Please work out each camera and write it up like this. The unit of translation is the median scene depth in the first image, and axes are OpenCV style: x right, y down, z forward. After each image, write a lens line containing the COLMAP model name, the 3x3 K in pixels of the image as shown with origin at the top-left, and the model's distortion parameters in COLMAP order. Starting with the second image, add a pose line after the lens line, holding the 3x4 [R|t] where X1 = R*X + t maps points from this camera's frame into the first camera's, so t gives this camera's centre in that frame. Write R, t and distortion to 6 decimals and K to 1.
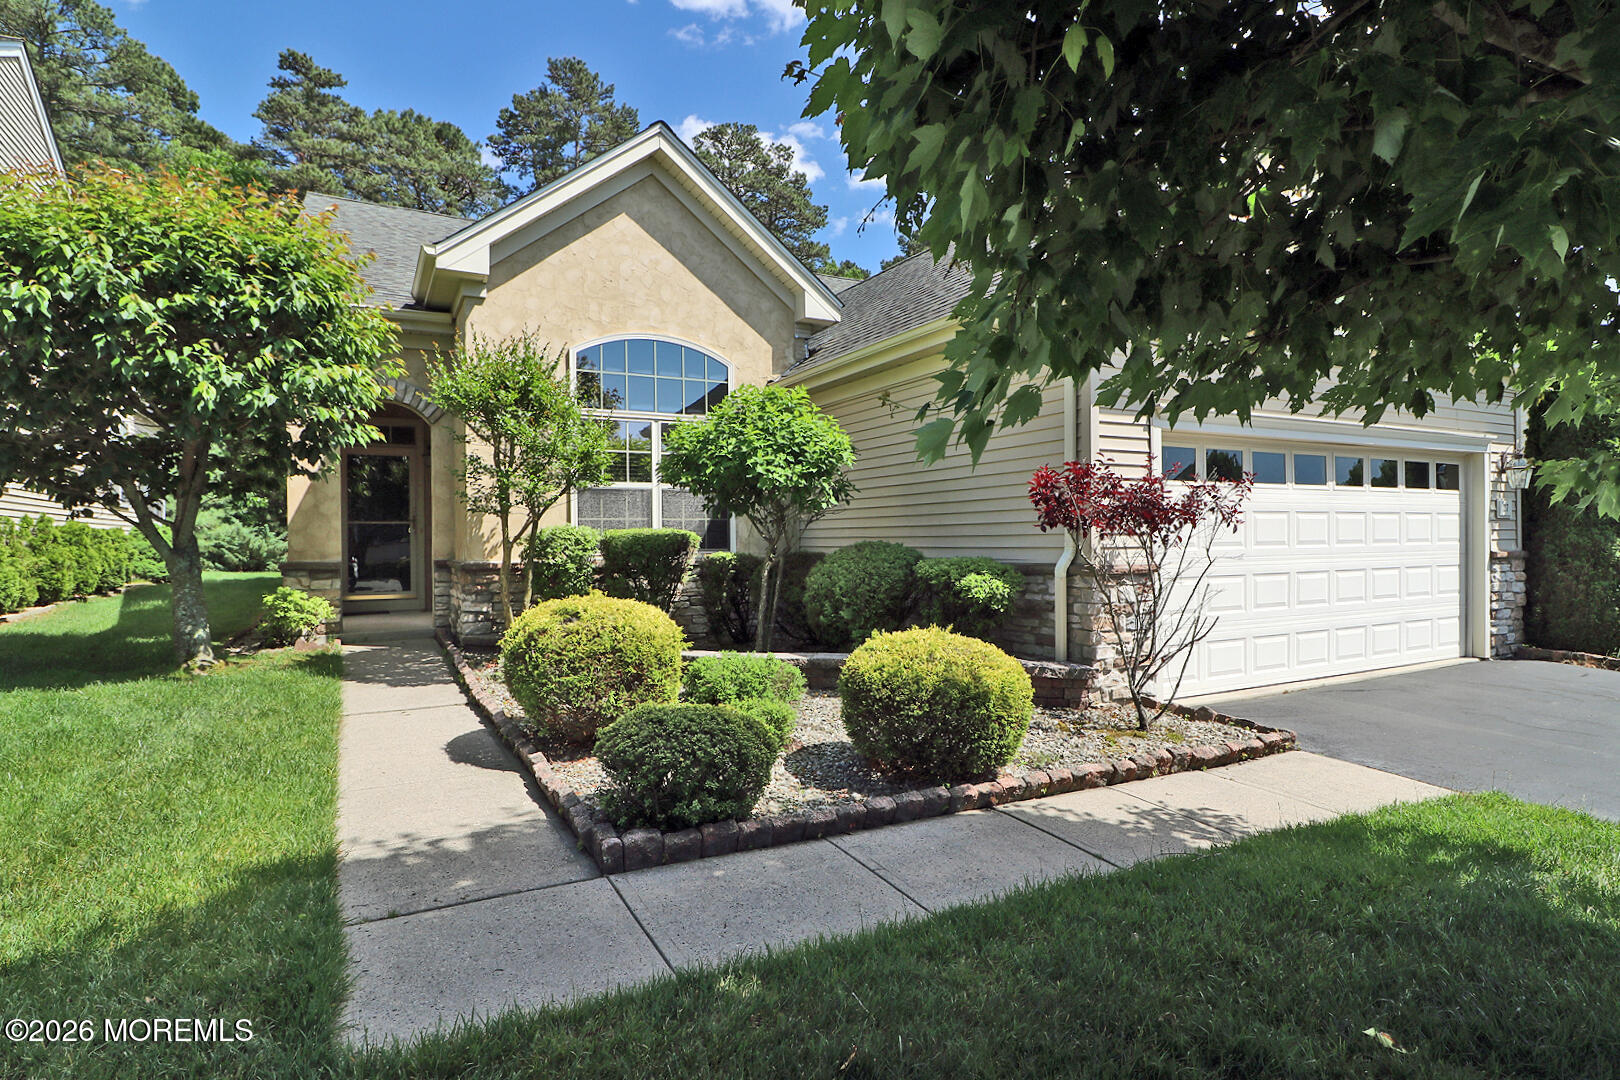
lens RADIAL K [[868.1, 0, 809.8], [0, 868.1, 541.2], [0, 0, 1]] dist [-0.012024, -0.001471]
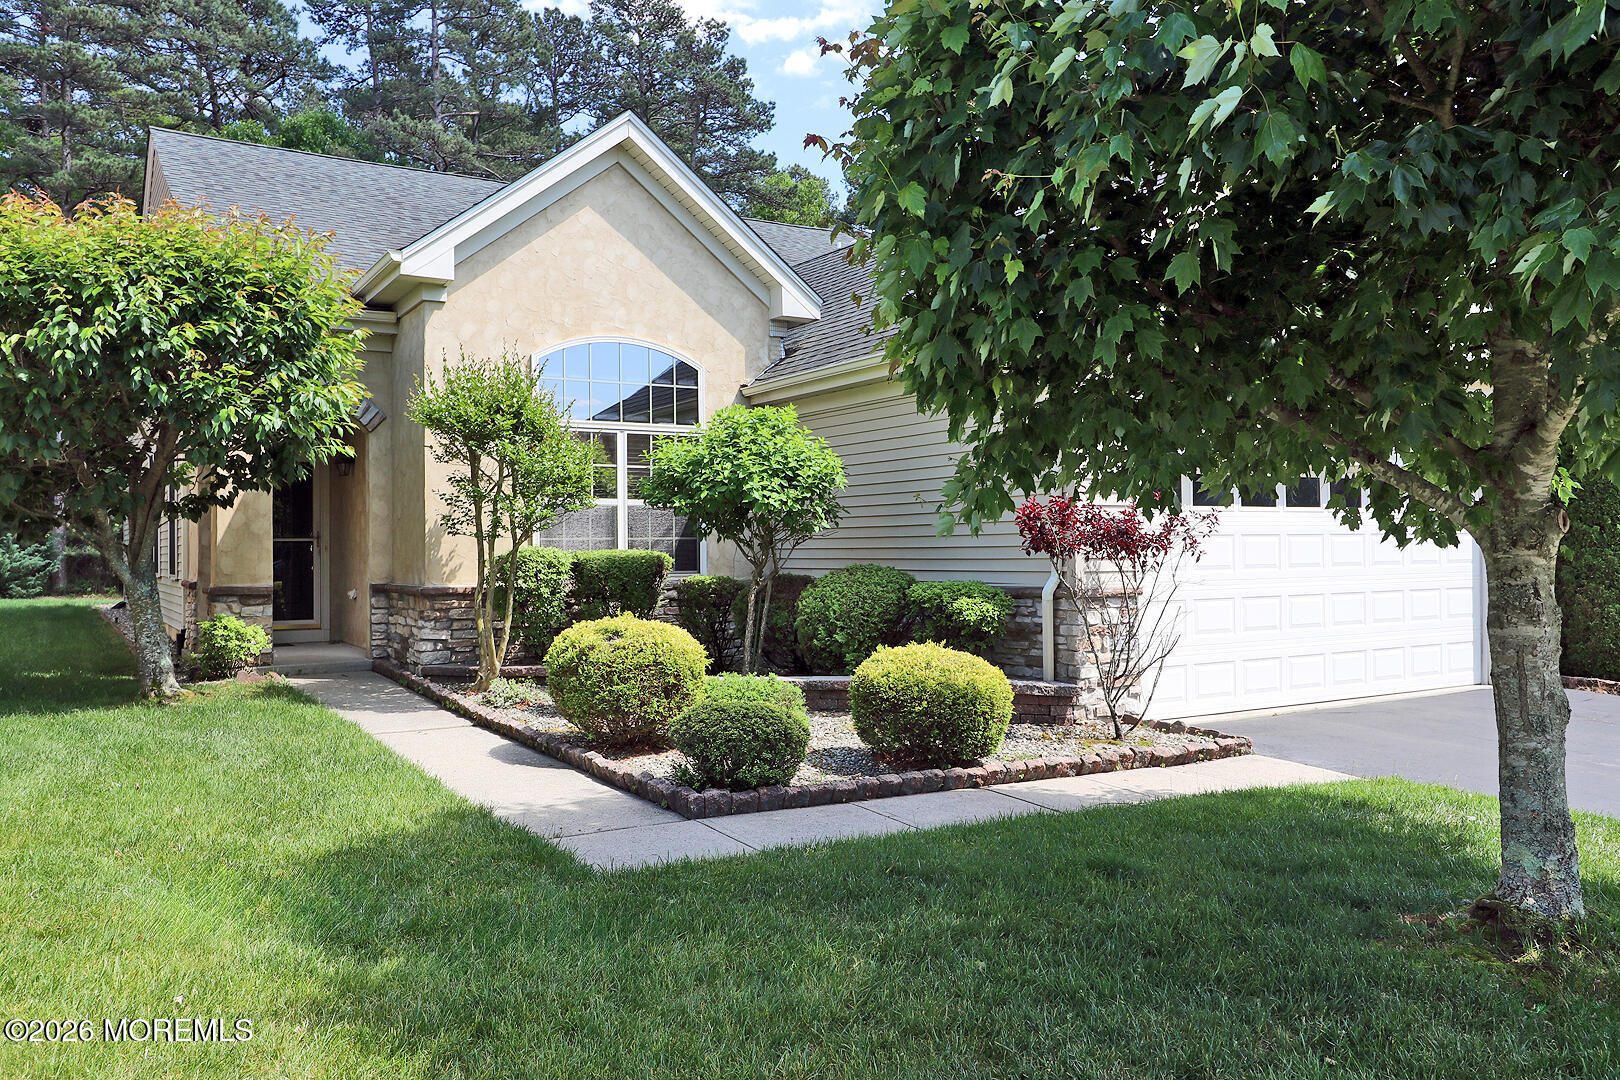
lens RADIAL K [[1264.9, 0, 808.6], [0, 1264.9, 529.8], [0, 0, 1]] dist [-0.015227, -0.007307]
pose [[0.998313, 0.001171, 0.058052, -0.072709], [-0.000107, 0.999832, -0.018327, -0.012928], [-0.058064, 0.018290, 0.998145, -0.422582]]
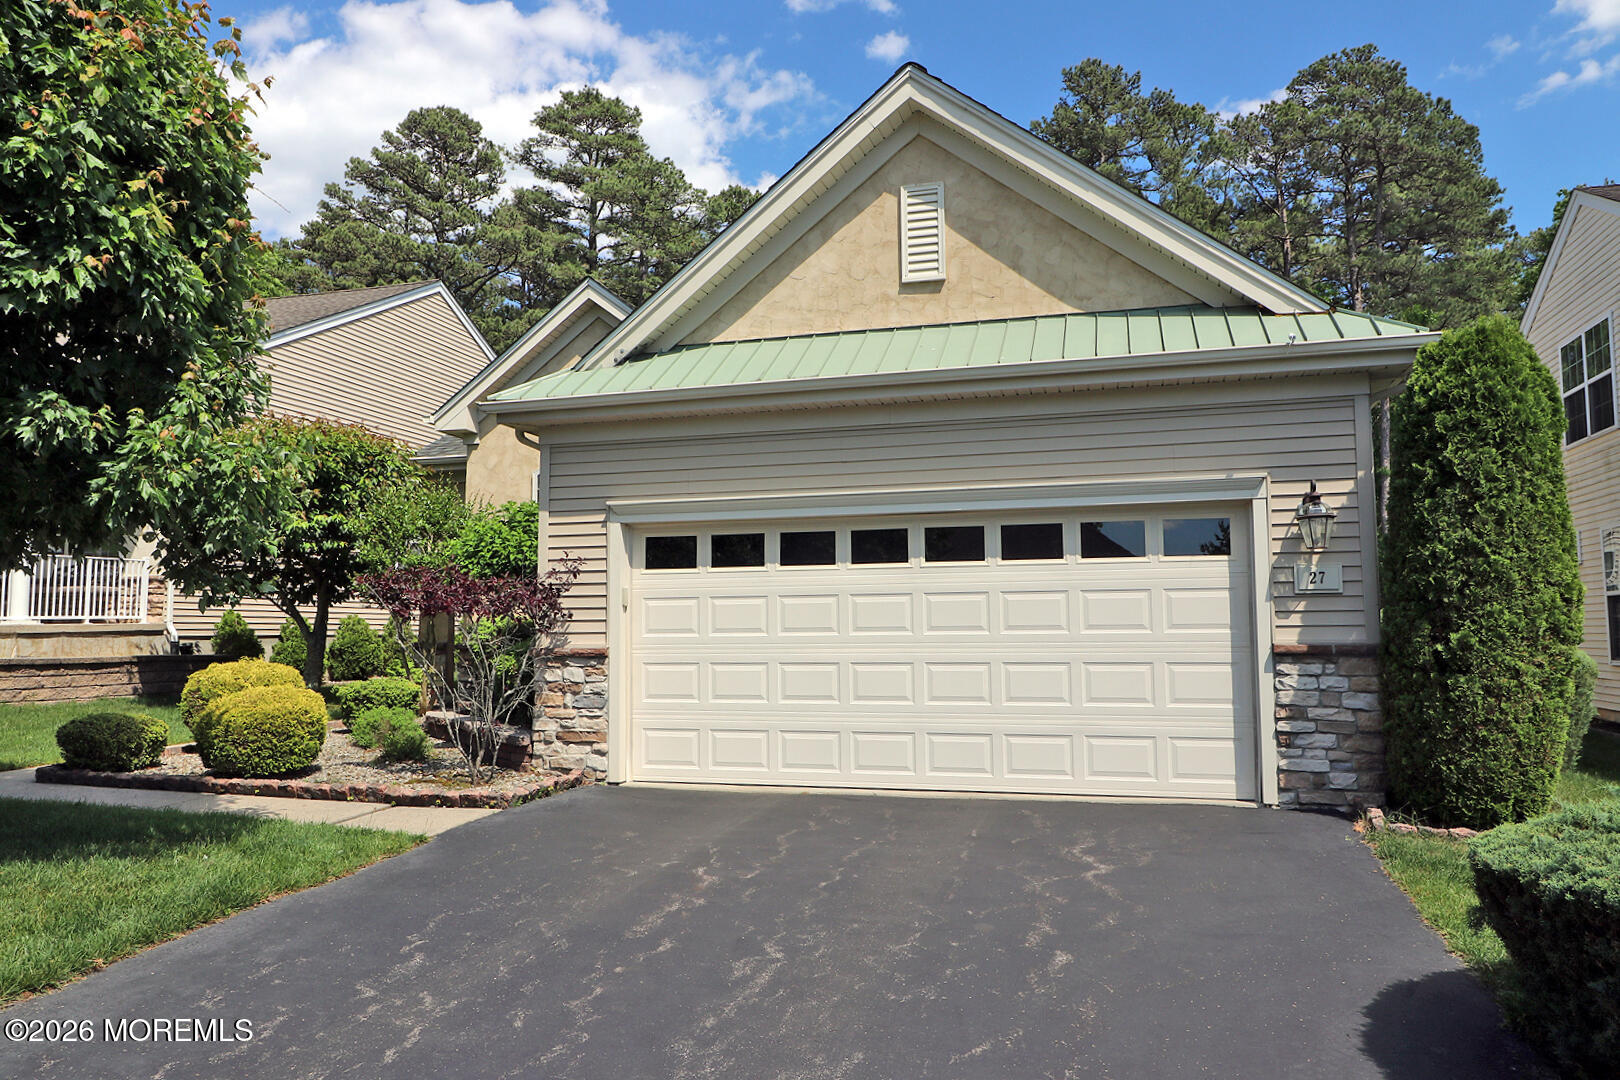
lens RADIAL K [[1144.7, 0, 810.2], [0, 1144.7, 541.4], [0, 0, 1]] dist [-0.002081, -0.000096]
pose [[0.714003, -0.050975, -0.698284, 1.370819], [-0.000734, 0.997291, -0.073553, -0.002490], [0.700142, 0.053030, 0.712032, 0.126494]]
